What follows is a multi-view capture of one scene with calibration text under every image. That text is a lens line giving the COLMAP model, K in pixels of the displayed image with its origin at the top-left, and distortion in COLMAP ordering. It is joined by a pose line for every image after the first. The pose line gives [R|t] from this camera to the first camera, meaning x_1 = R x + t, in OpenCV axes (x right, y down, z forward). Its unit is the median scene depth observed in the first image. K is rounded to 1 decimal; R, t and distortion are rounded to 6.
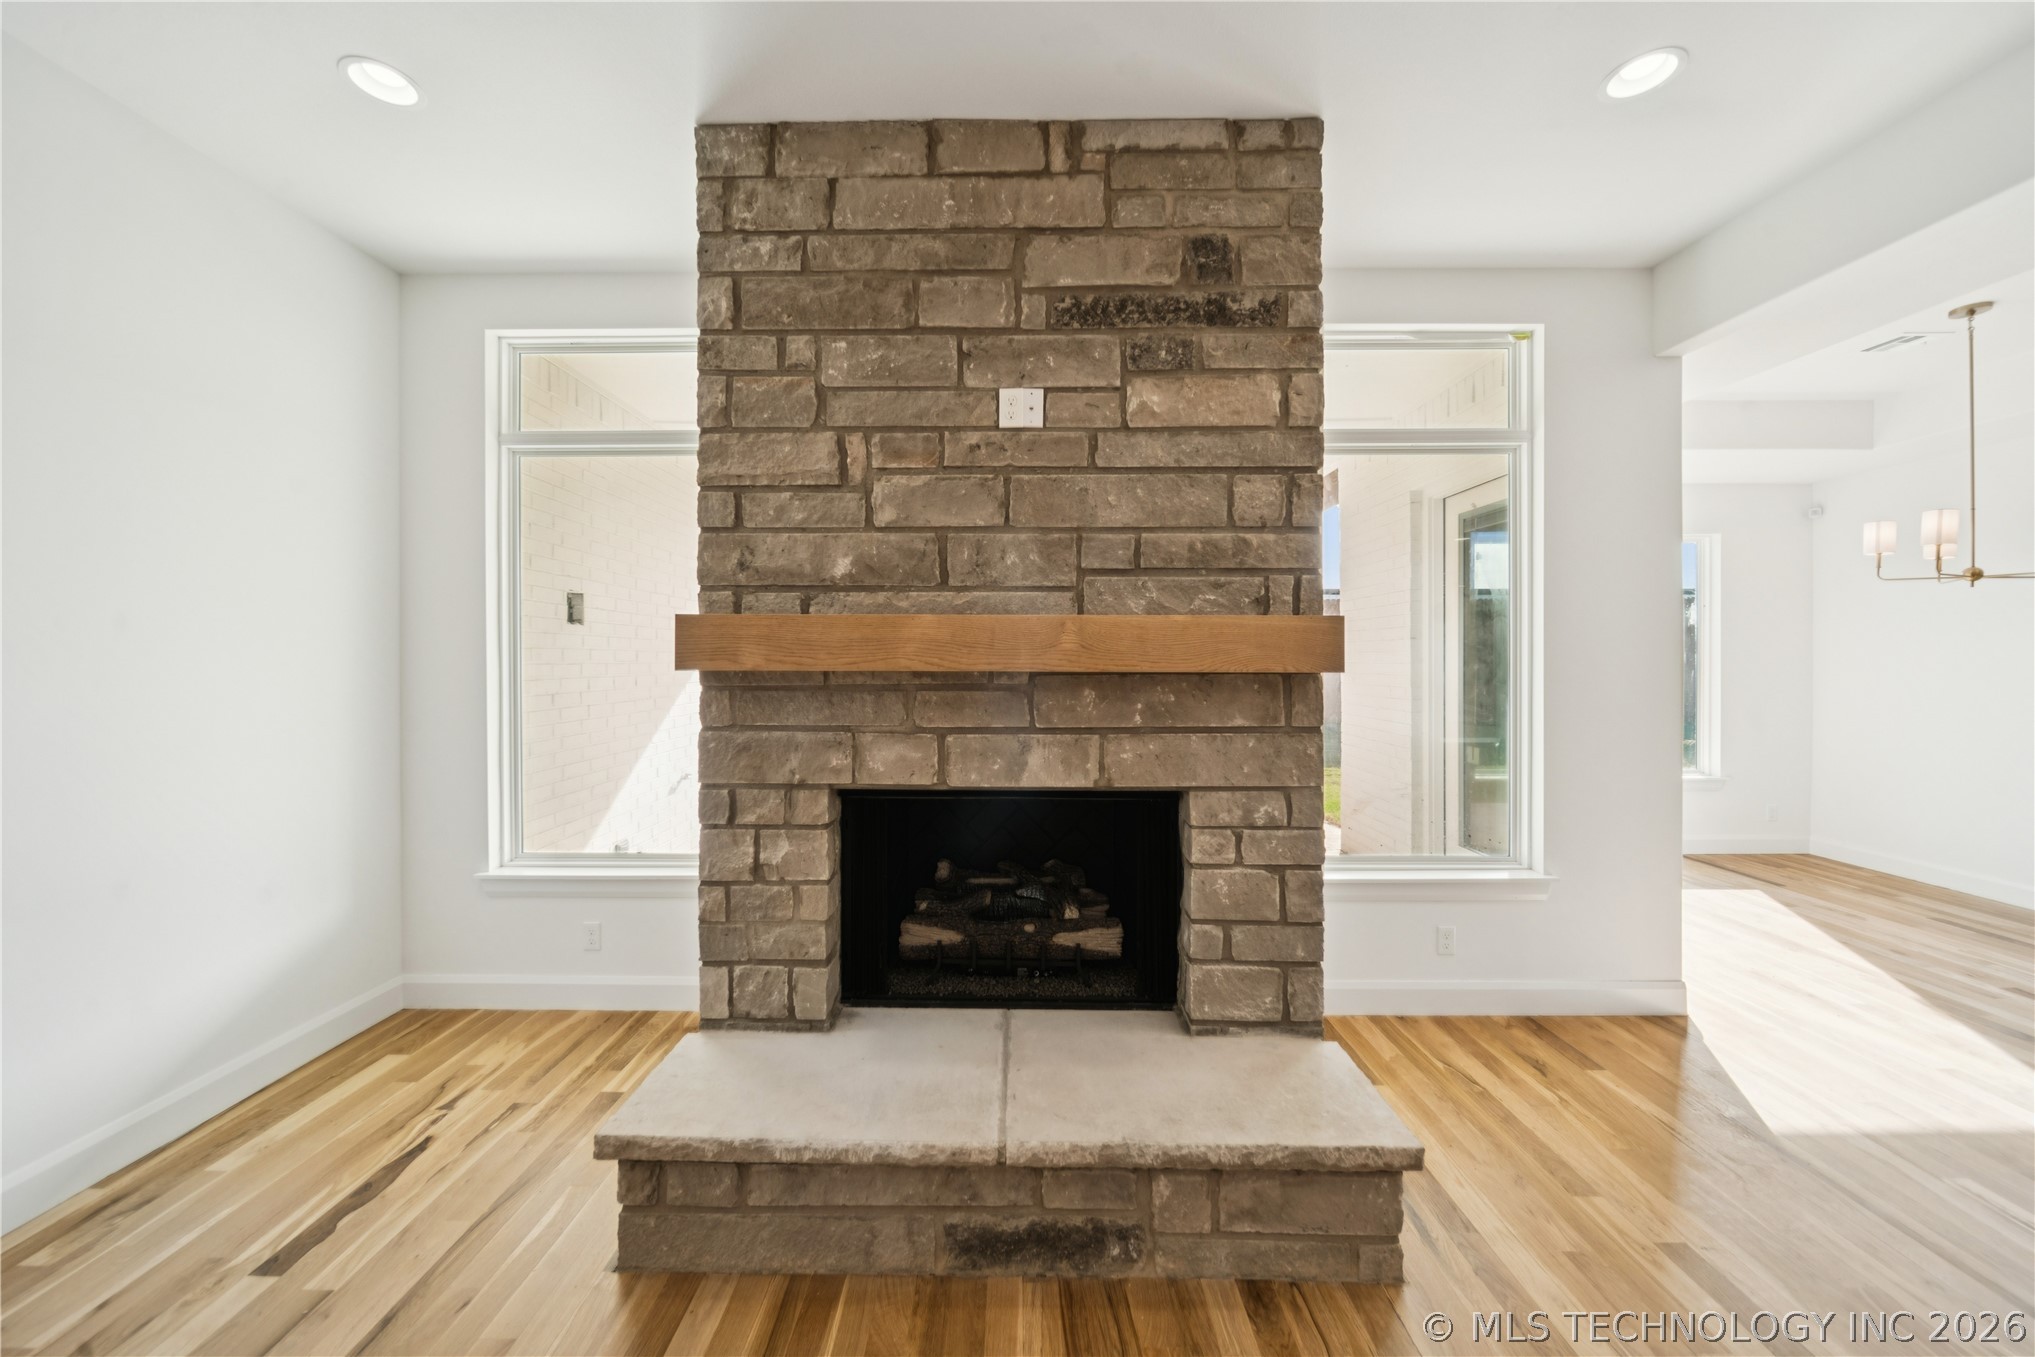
lens RADIAL K [[725.6, 0, 1013.5], [0, 725.6, 659.3], [0, 0, 1]] dist [-0.001000, -0.001836]
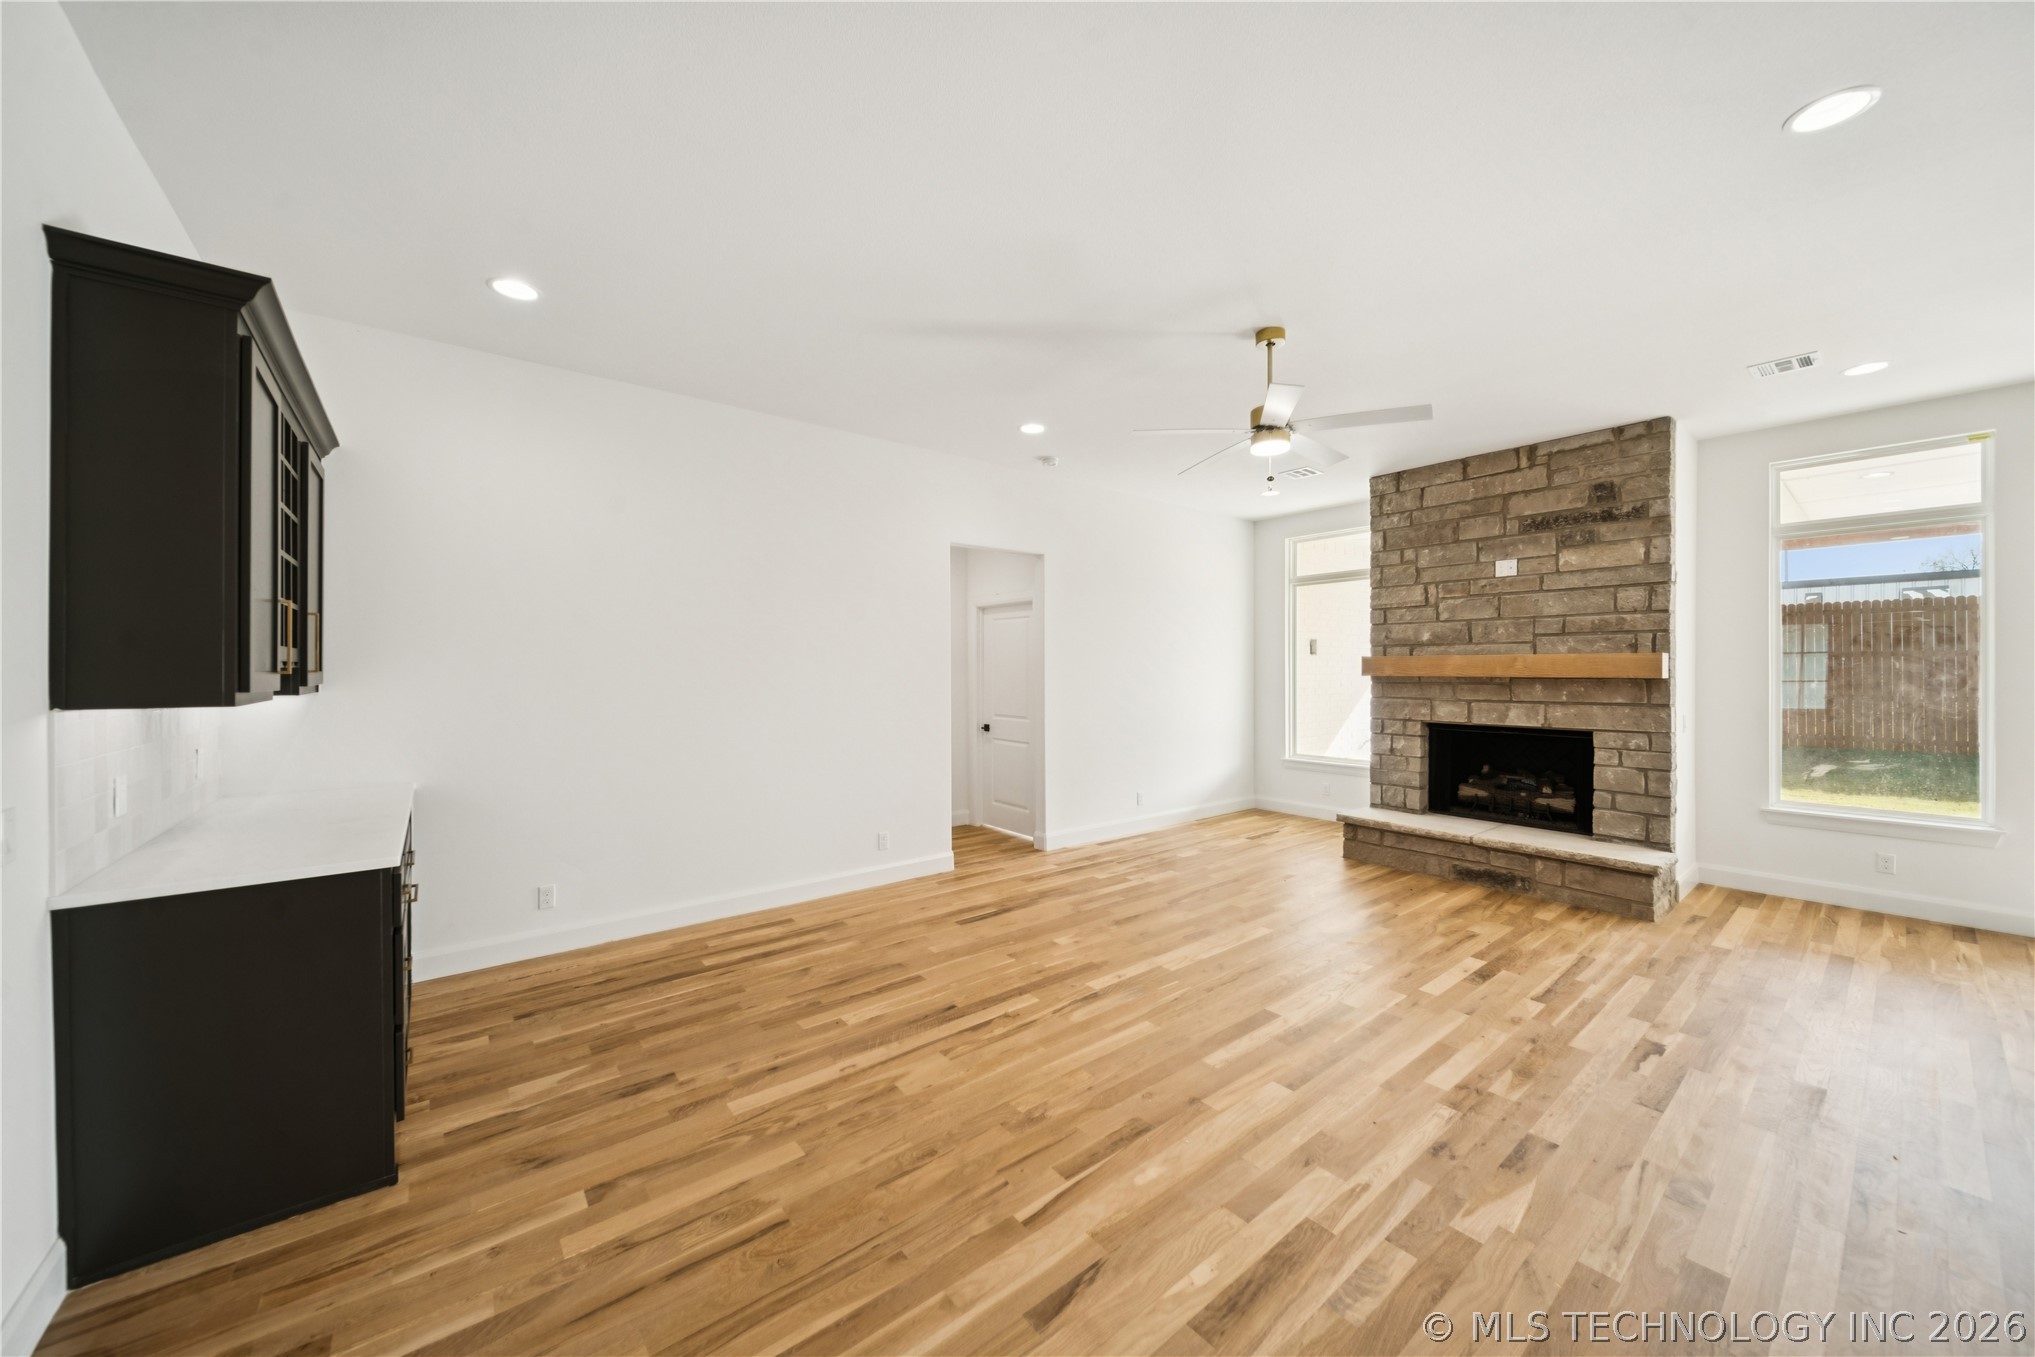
lens RADIAL K [[725.6, 0, 1005.8], [0, 725.6, 674.4], [0, 0, 1]] dist [-0.001000, -0.001836]
pose [[0.624702, 0.004151, -0.780852, 0.857891], [-0.001801, 0.999991, 0.003875, 0.001196], [0.780861, -0.001014, 0.624704, -1.813794]]
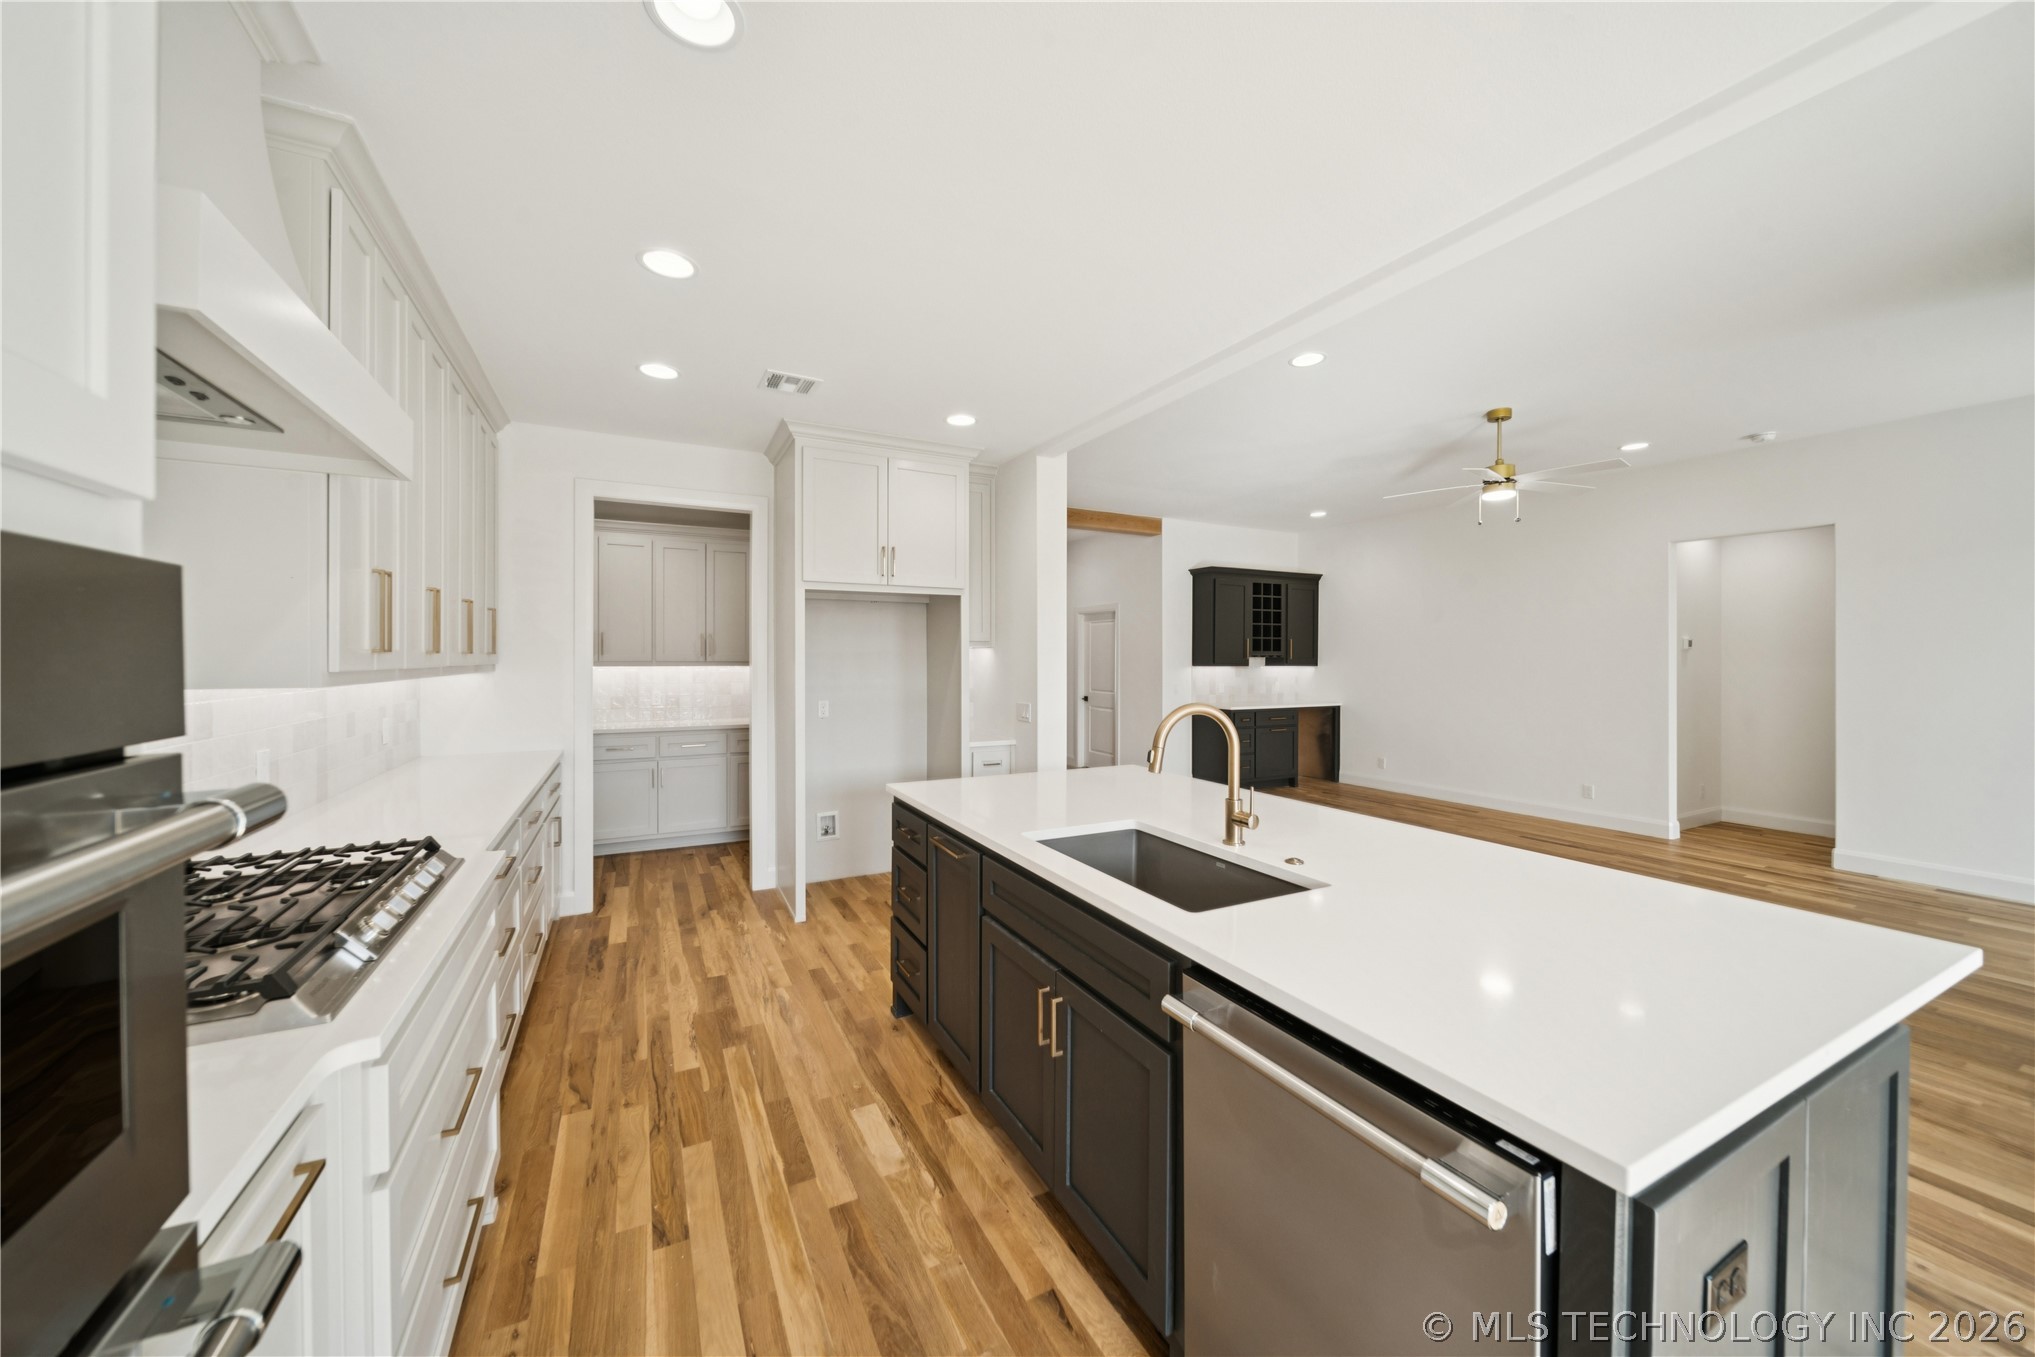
lens RADIAL K [[725.6, 0, 1005.2], [0, 725.6, 660.2], [0, 0, 1]] dist [-0.001000, -0.001836]
pose [[-0.887354, 0.001511, -0.461087, 2.285992], [-0.000271, 0.999993, 0.003799, -0.003678], [0.461089, 0.003496, -0.887347, 0.862319]]
